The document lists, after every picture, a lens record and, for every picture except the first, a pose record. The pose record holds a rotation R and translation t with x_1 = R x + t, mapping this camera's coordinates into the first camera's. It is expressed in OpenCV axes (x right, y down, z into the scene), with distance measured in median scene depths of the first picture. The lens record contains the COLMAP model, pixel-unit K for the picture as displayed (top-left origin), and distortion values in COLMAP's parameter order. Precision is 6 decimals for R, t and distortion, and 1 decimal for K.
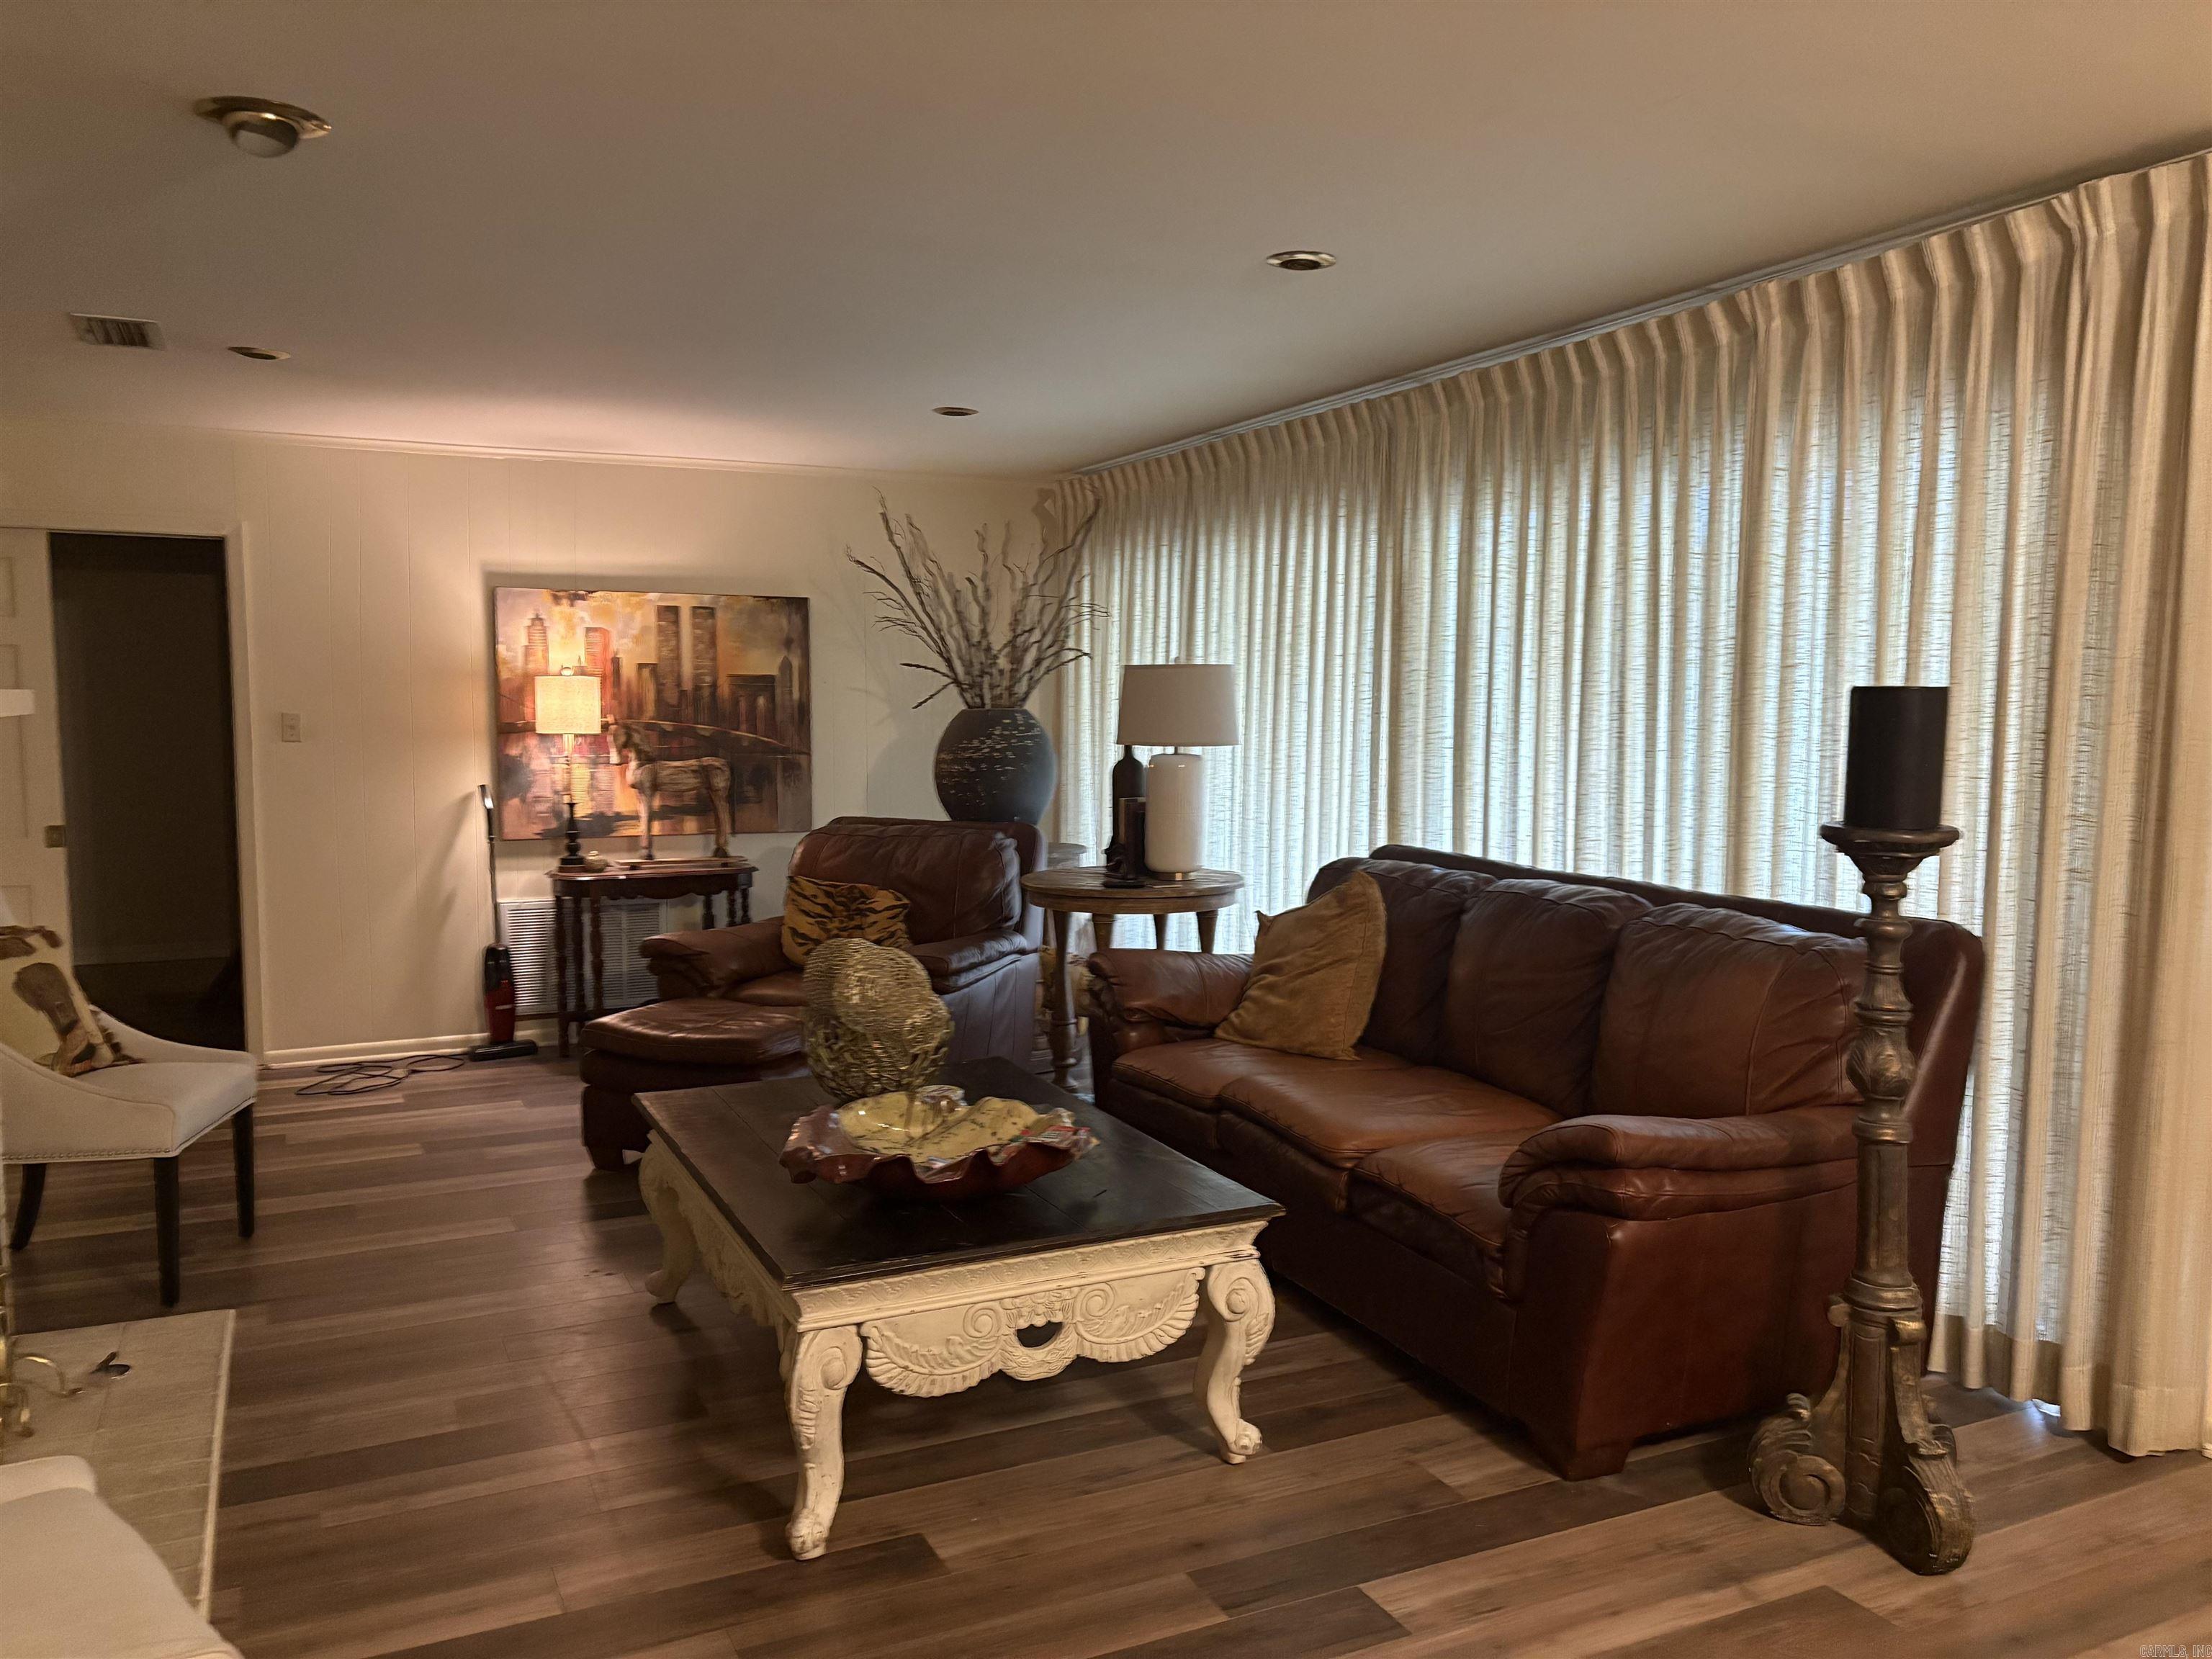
lens RADIAL K [[1693.1, 0, 1109.0], [0, 1693.1, 856.5], [0, 0, 1]] dist [0.037883, -0.003250]
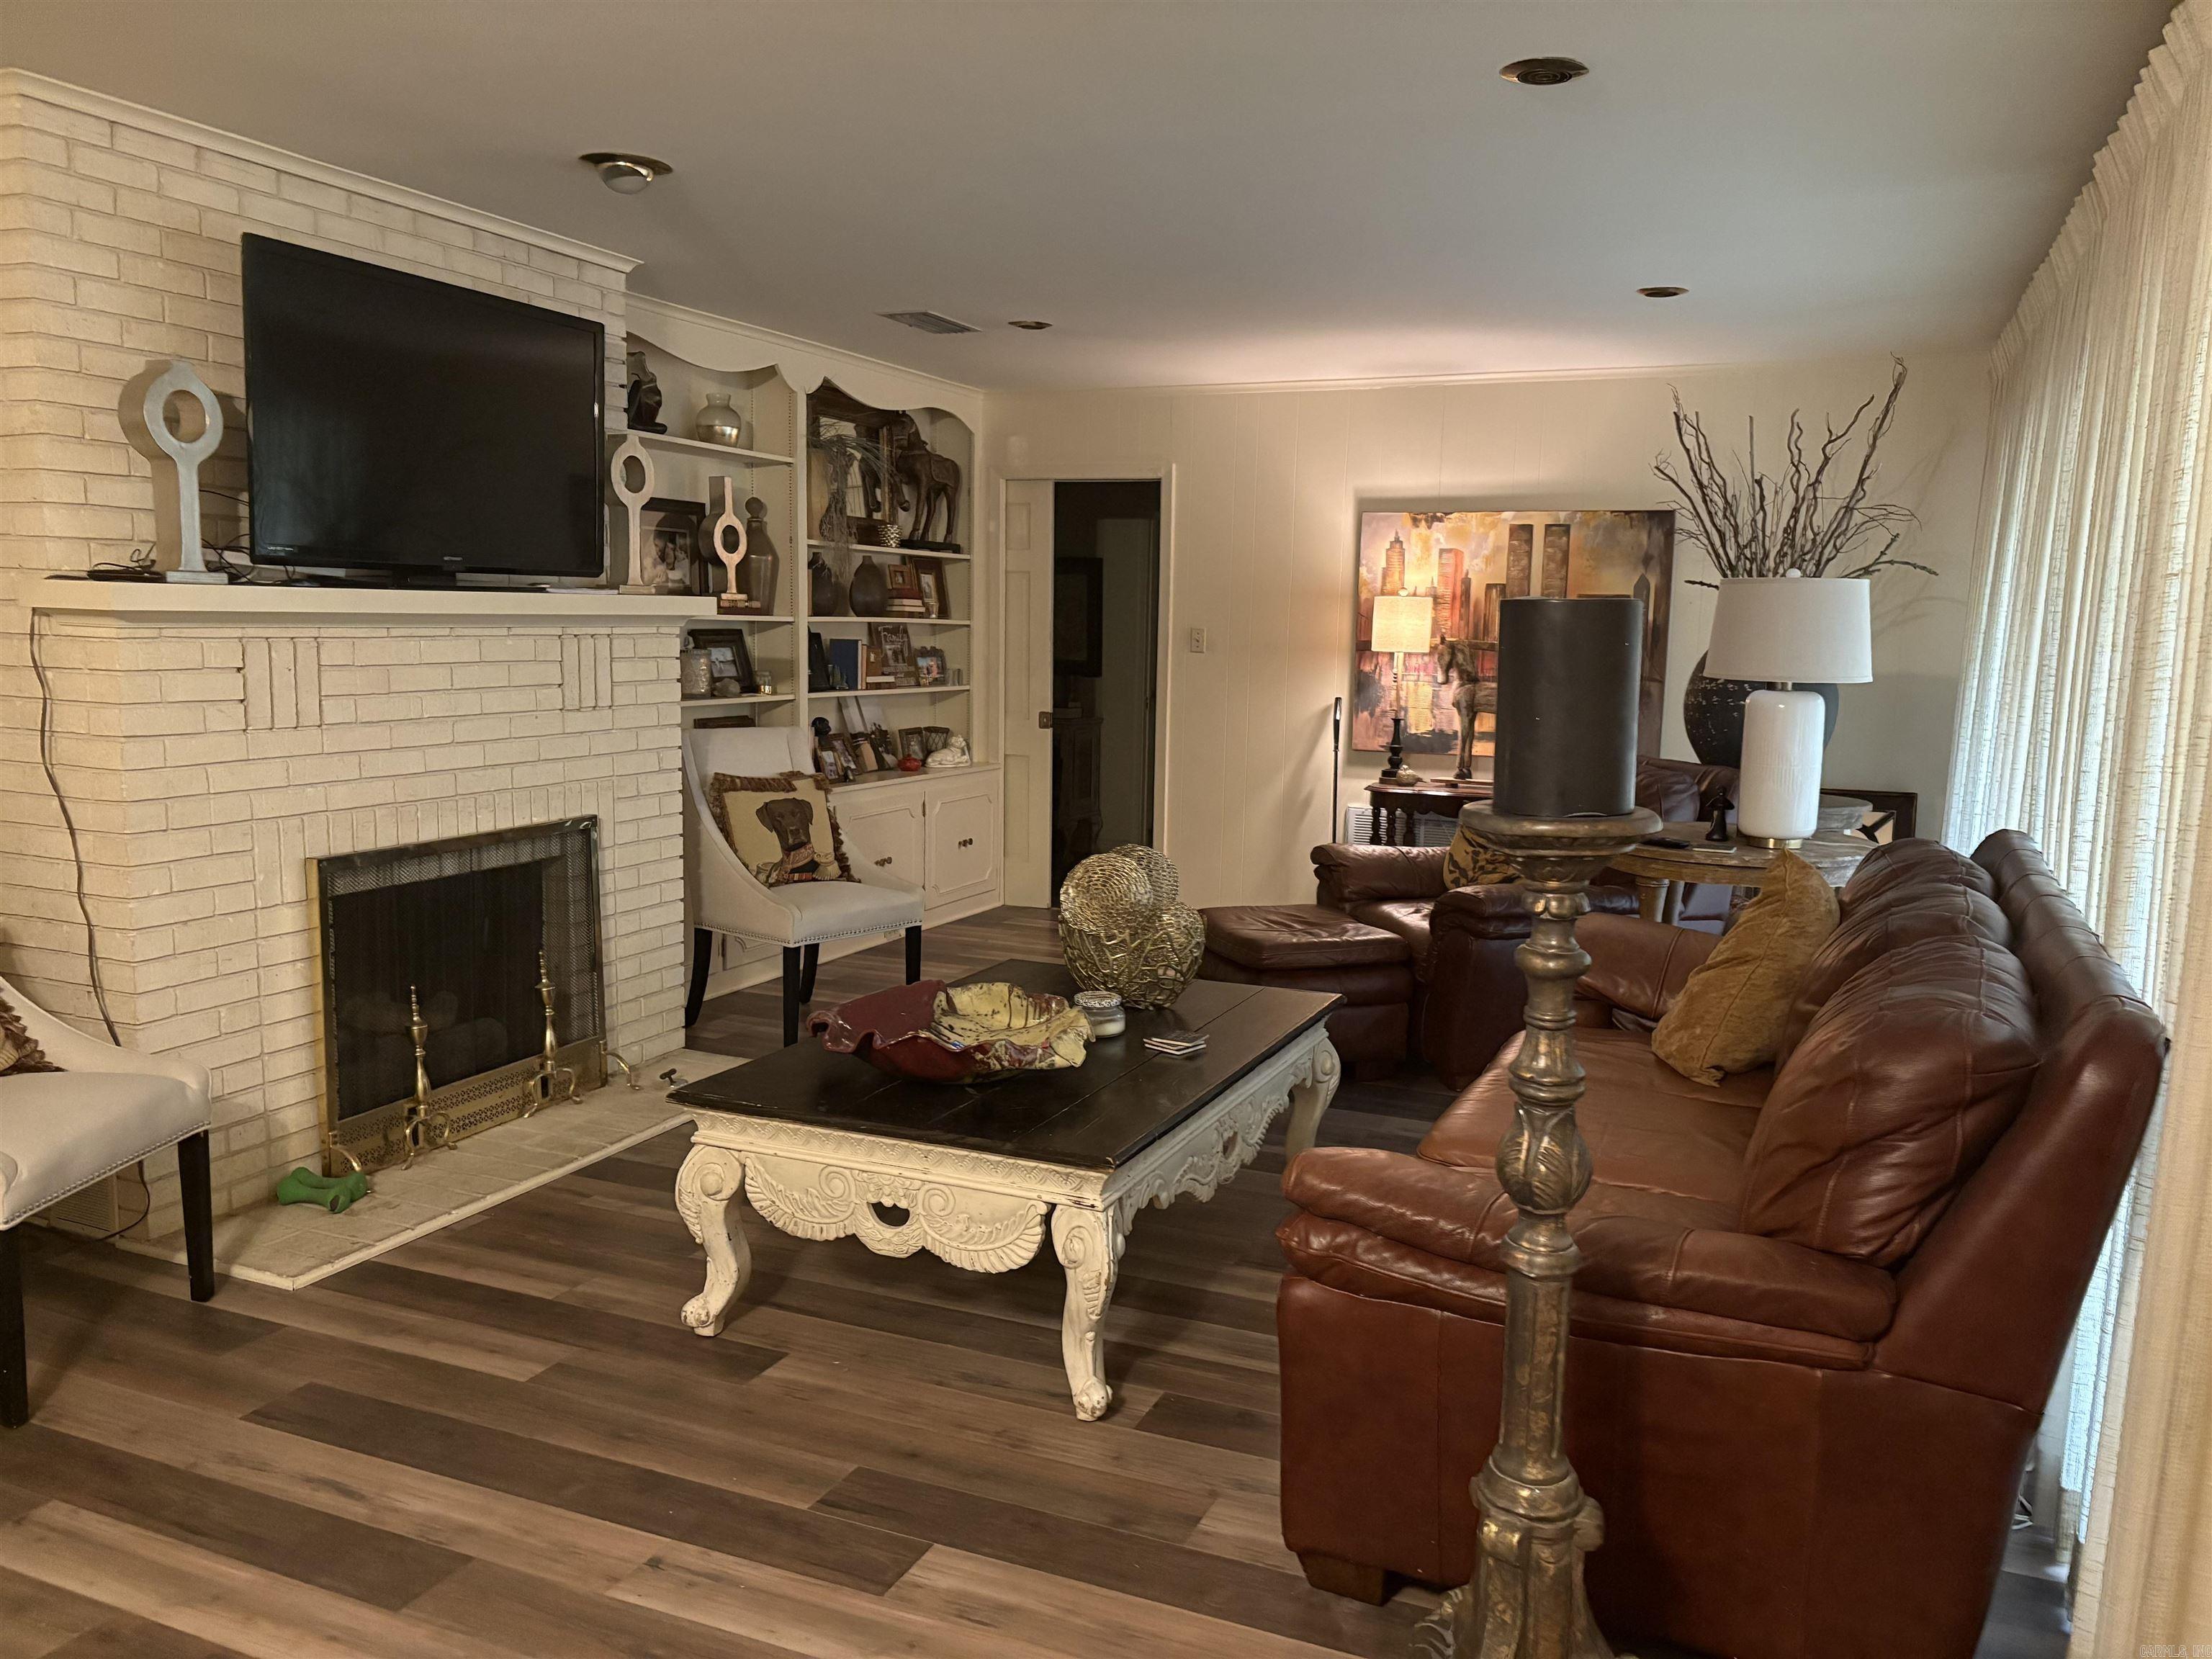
lens RADIAL K [[1693.1, 0, 1109.0], [0, 1693.1, 856.5], [0, 0, 1]] dist [0.037883, -0.003250]
pose [[0.651848, 0.117131, -0.749249, 0.356201], [-0.086979, 0.993027, 0.079569, -0.014633], [0.753345, 0.013302, 0.657491, 0.181145]]
